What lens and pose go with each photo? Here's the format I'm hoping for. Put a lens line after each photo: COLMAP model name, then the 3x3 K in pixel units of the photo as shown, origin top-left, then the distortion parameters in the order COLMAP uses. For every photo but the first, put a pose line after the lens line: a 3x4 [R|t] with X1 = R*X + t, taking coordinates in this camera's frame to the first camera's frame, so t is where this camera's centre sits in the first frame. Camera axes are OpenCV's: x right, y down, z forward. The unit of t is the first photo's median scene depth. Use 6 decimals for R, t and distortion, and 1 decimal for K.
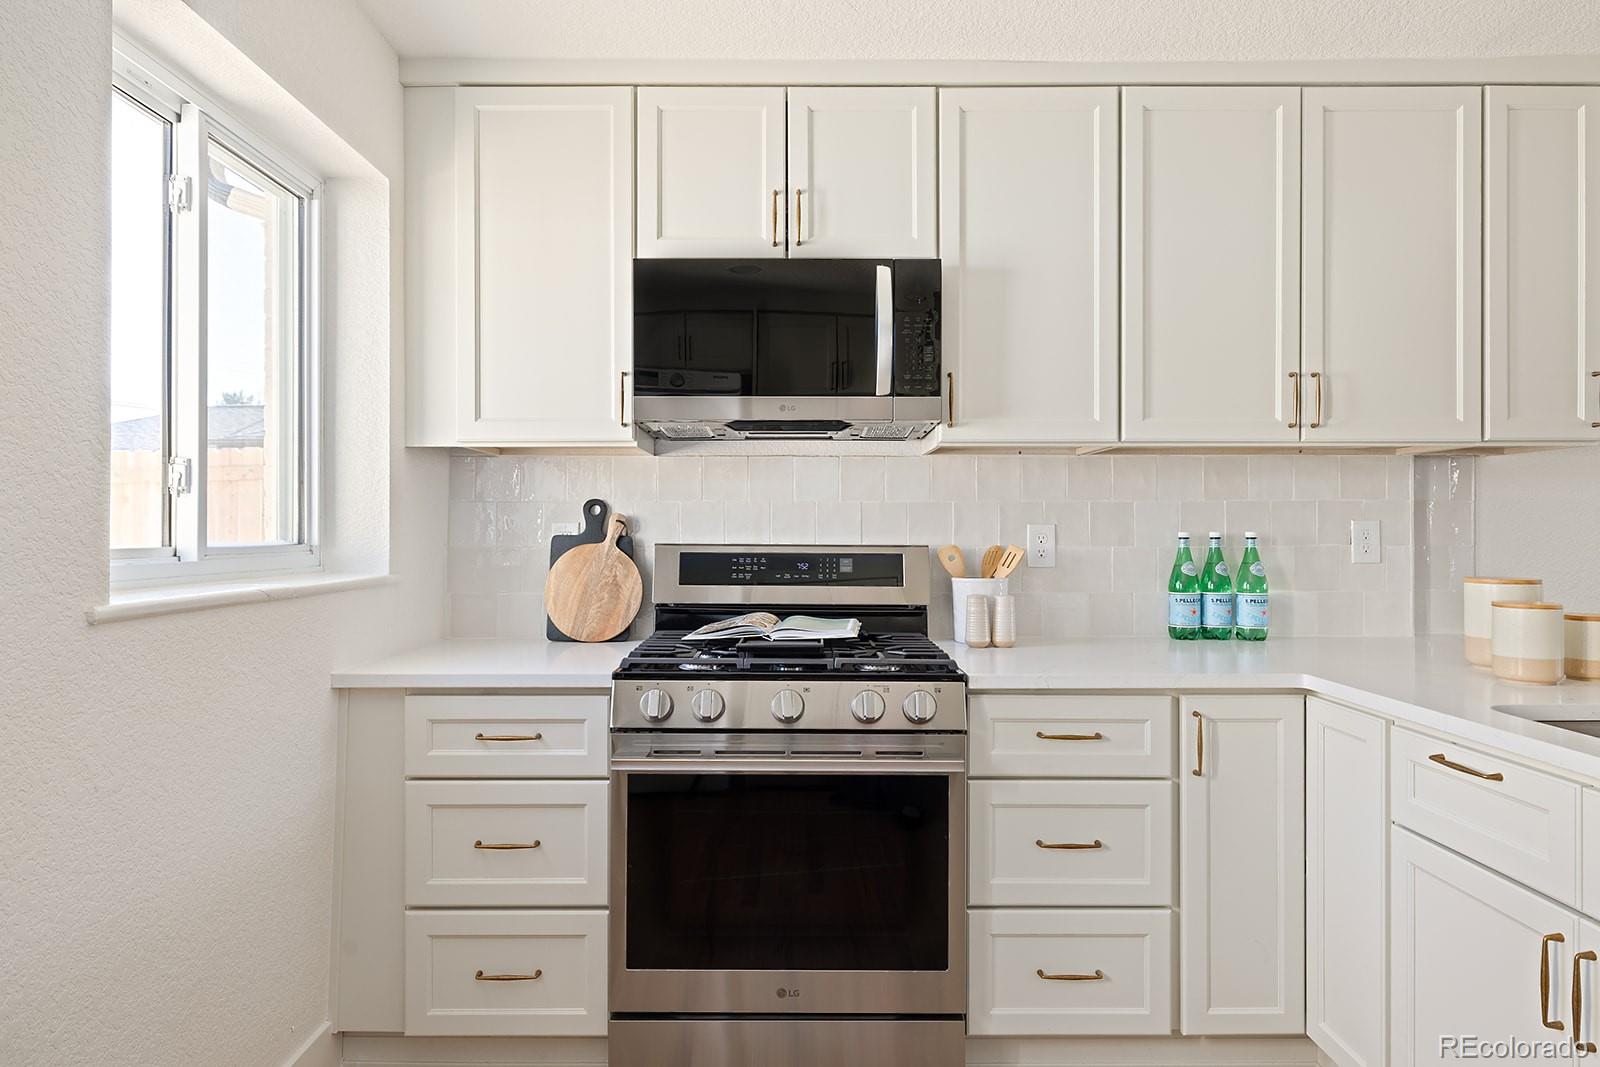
lens RADIAL K [[916.1, 0, 801.0], [0, 916.1, 530.4], [0, 0, 1]] dist [0.002672, -0.003725]
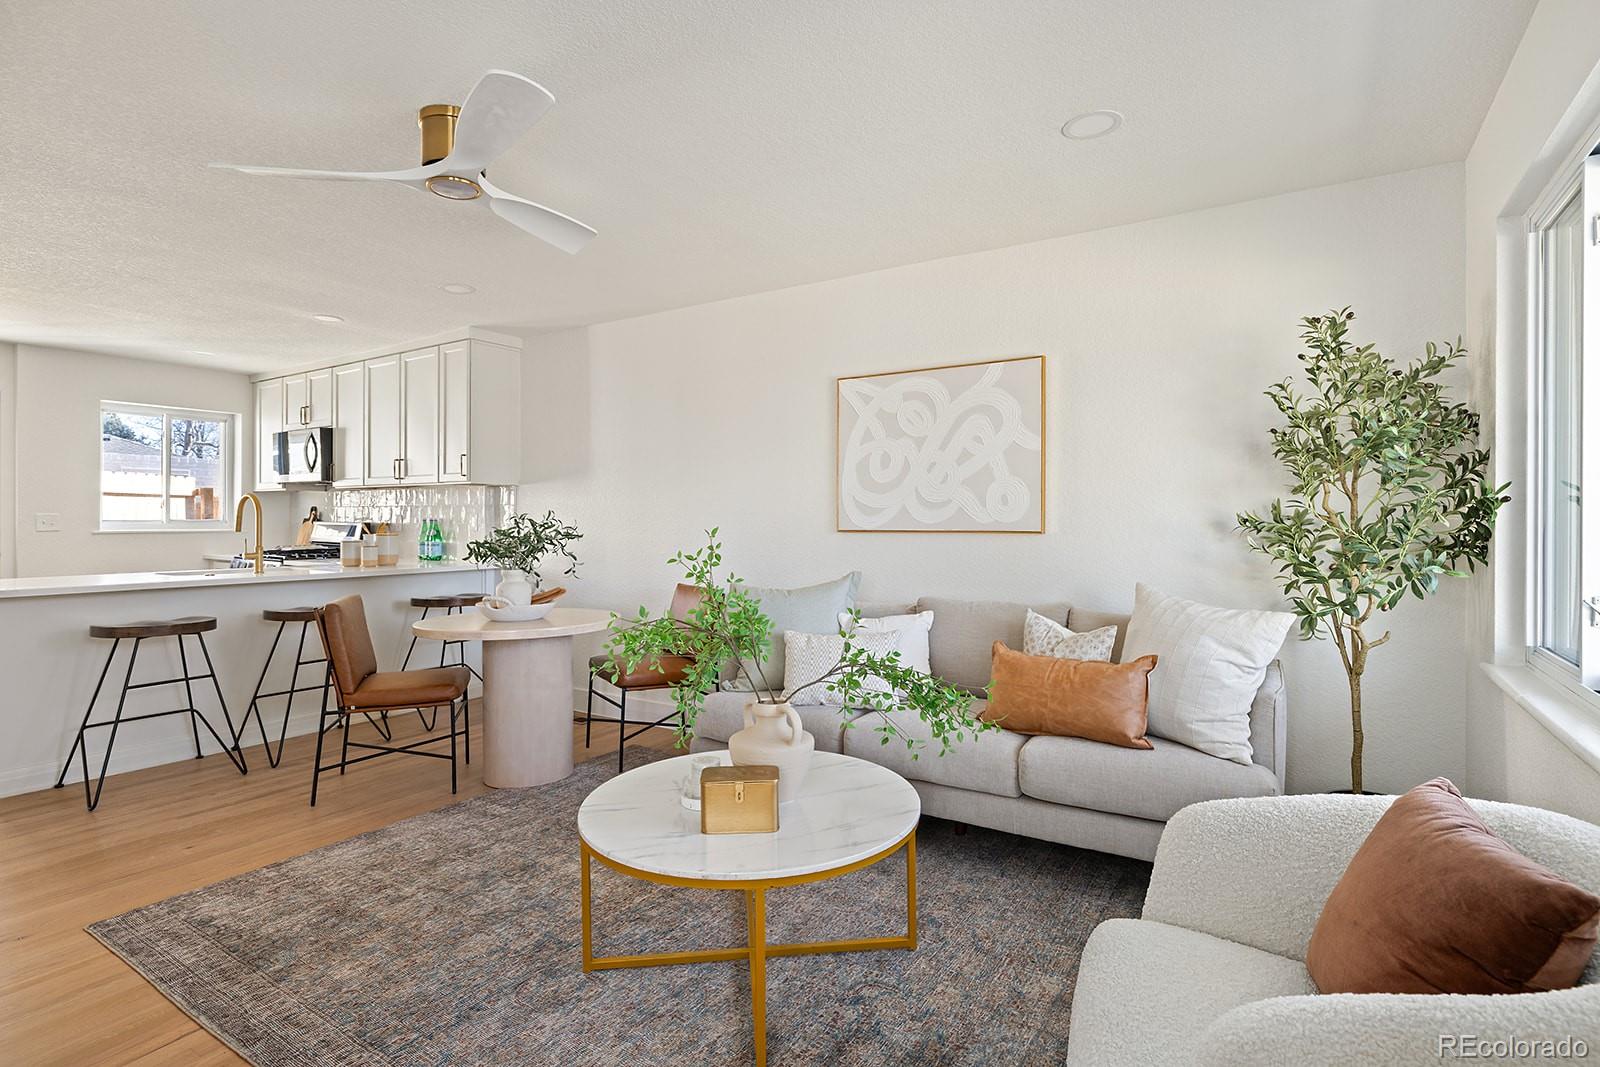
lens RADIAL K [[779.7, 0, 798.6], [0, 779.7, 516.9], [0, 0, 1]] dist [-0.002476, 0.000606]
pose [[0.837219, 0.002077, -0.546864, 2.803691], [-0.003104, 0.999995, -0.000954, -0.001954], [0.546859, 0.002496, 0.837221, -0.290602]]
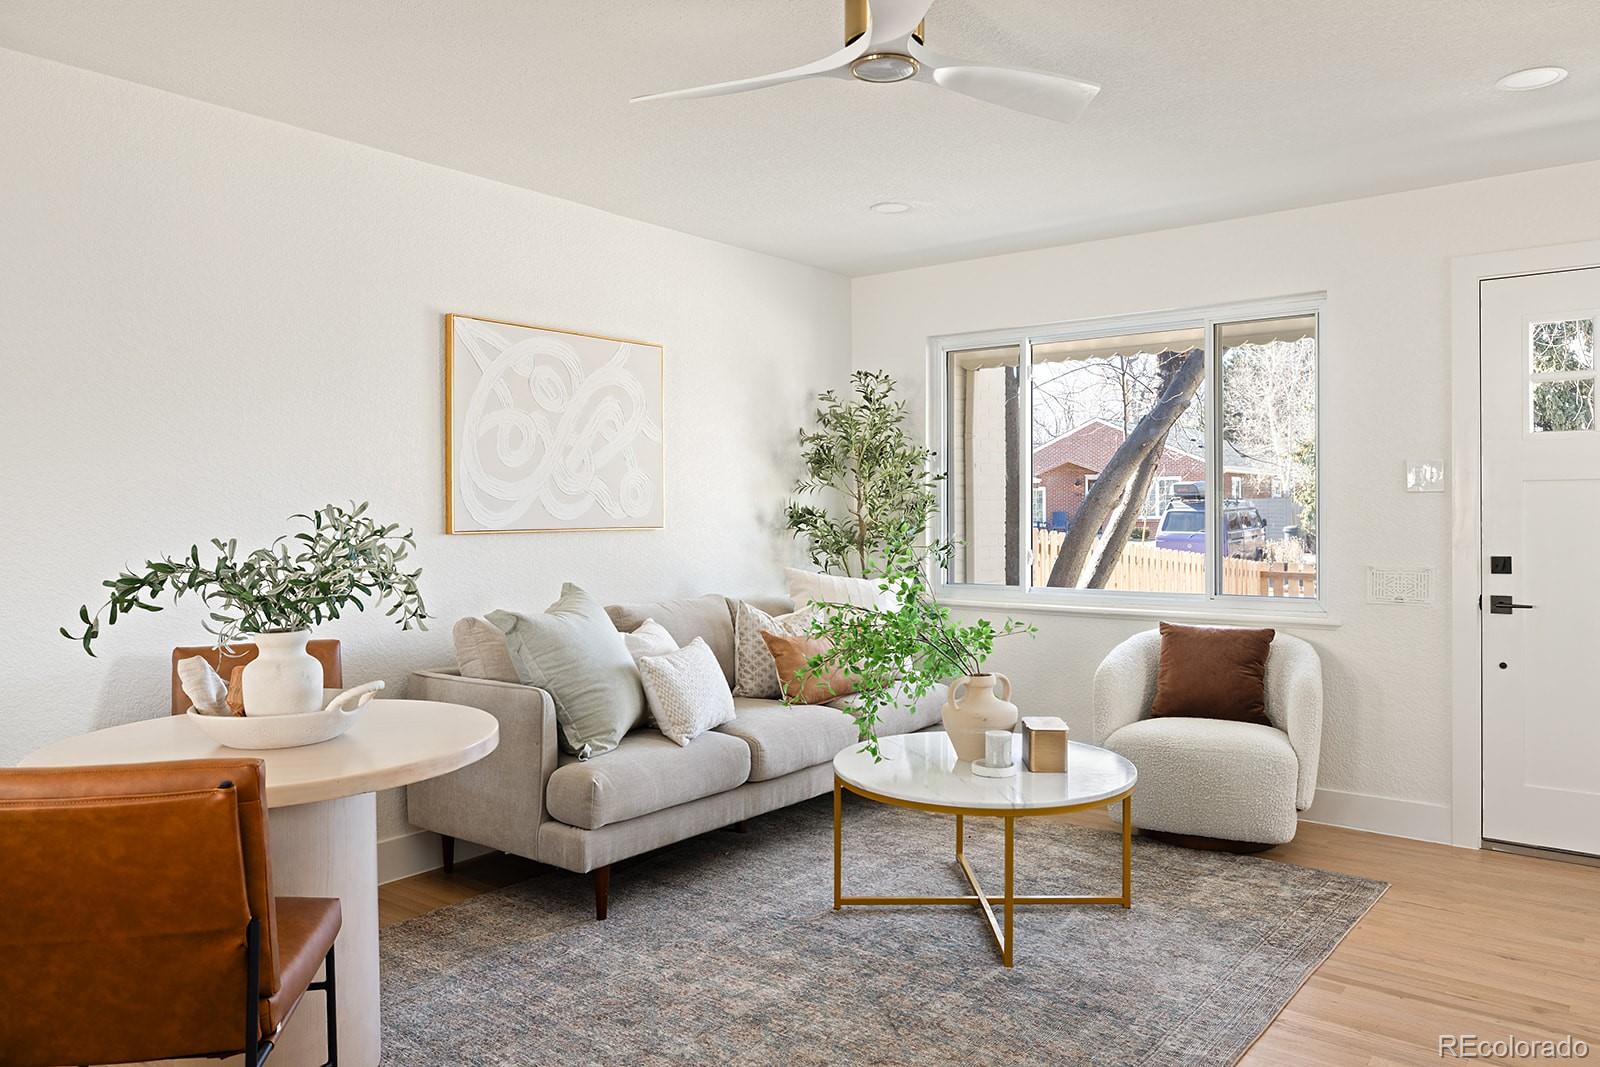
lens RADIAL K [[1138.4, 0, 800.5], [0, 1138.4, 505.8], [0, 0, 1]] dist [-0.005629, 0.004196]
pose [[0.624127, 0.004032, 0.781313, 0.948275], [0.003572, 0.999962, -0.008014, 0.001914], [-0.781315, 0.007793, 0.624088, -0.303723]]
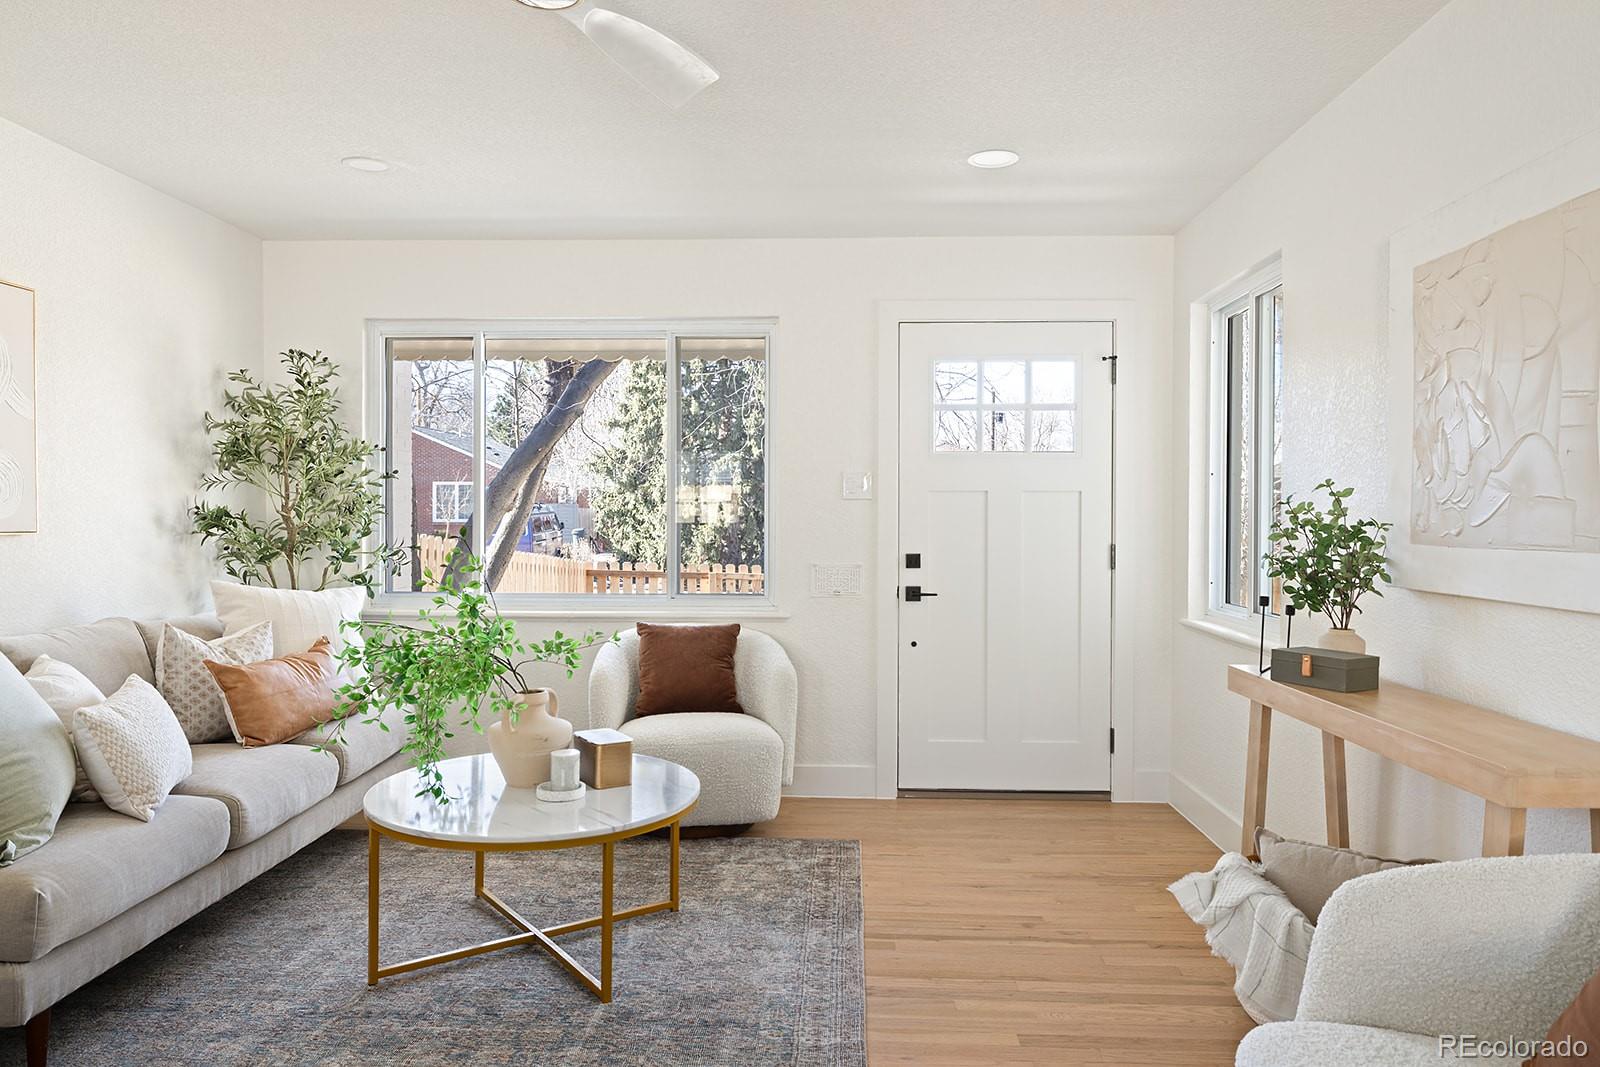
lens RADIAL K [[1080.5, 0, 806.2], [0, 1080.5, 524.3], [0, 0, 1]] dist [-0.000641, -0.002844]
pose [[0.040047, -0.006288, 0.999178, 0.976668], [-0.001110, 0.999979, 0.006338, 0.002425], [-0.999197, -0.001363, 0.040039, 0.067944]]
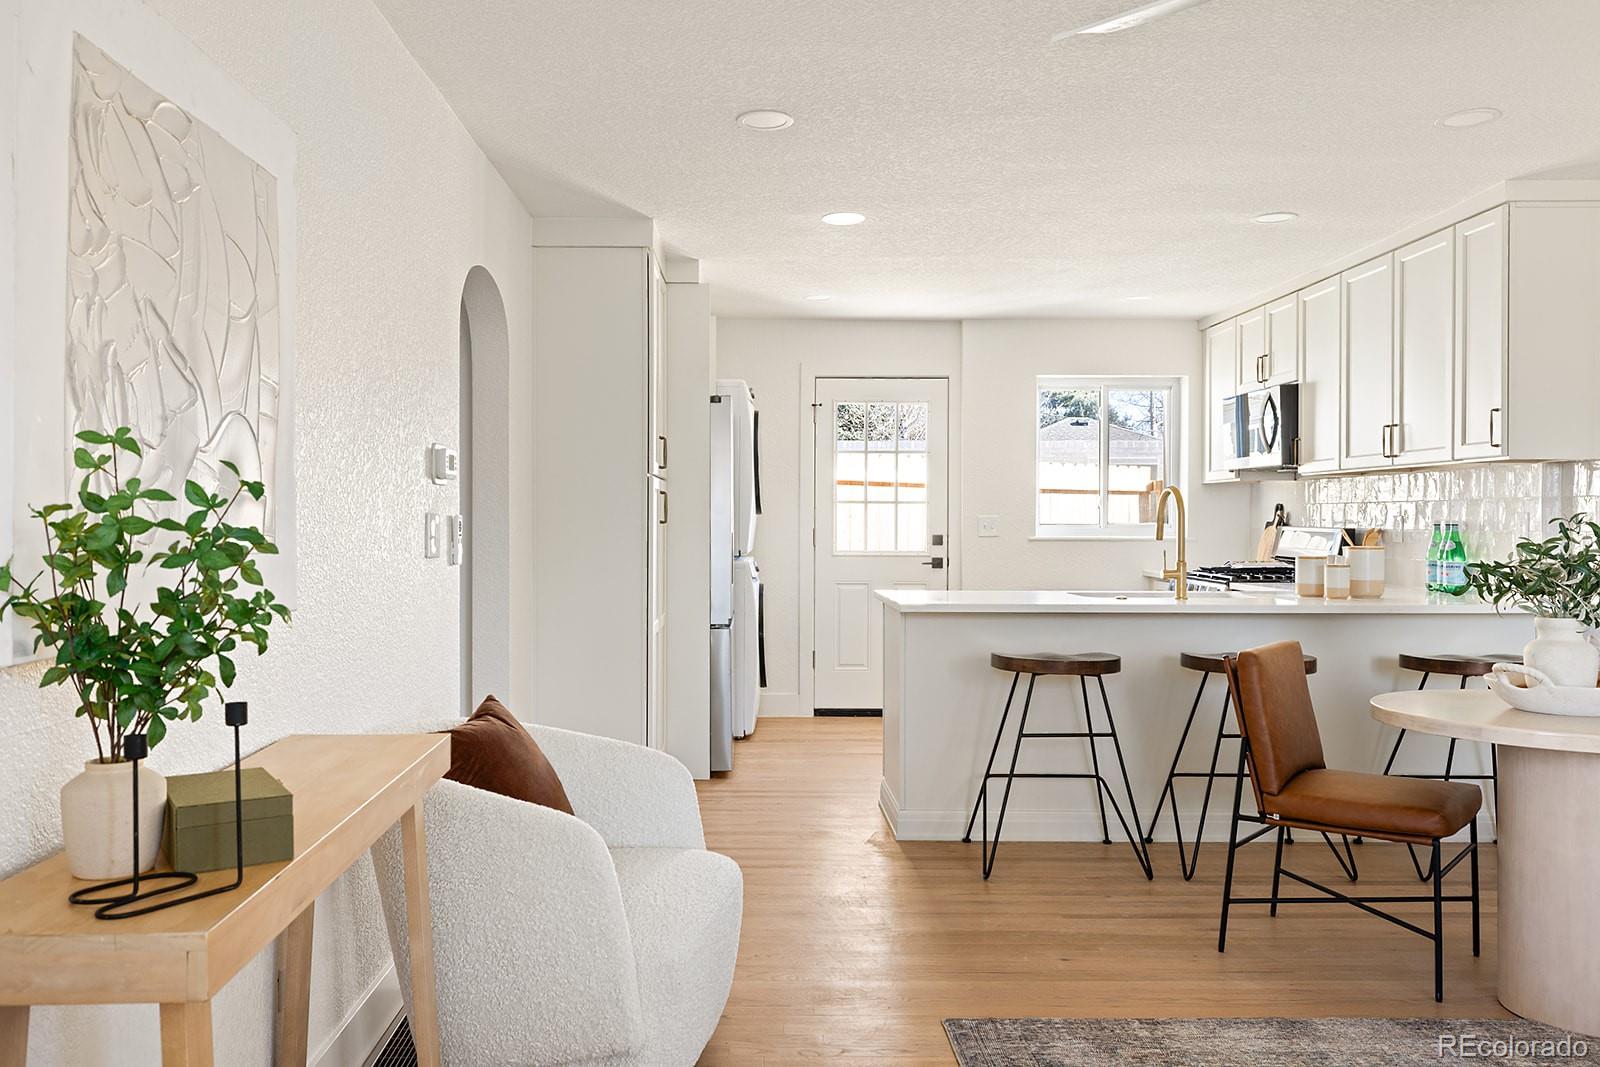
lens RADIAL K [[1242.7, 0, 758.1], [0, 1242.7, 528.0], [0, 0, 1]] dist [-0.007325, 0.004473]
pose [[0.002957, 0.008470, -0.999960, 2.791432], [-0.002452, 0.999961, 0.008463, -0.000836], [0.999993, 0.002427, 0.002977, -0.156431]]
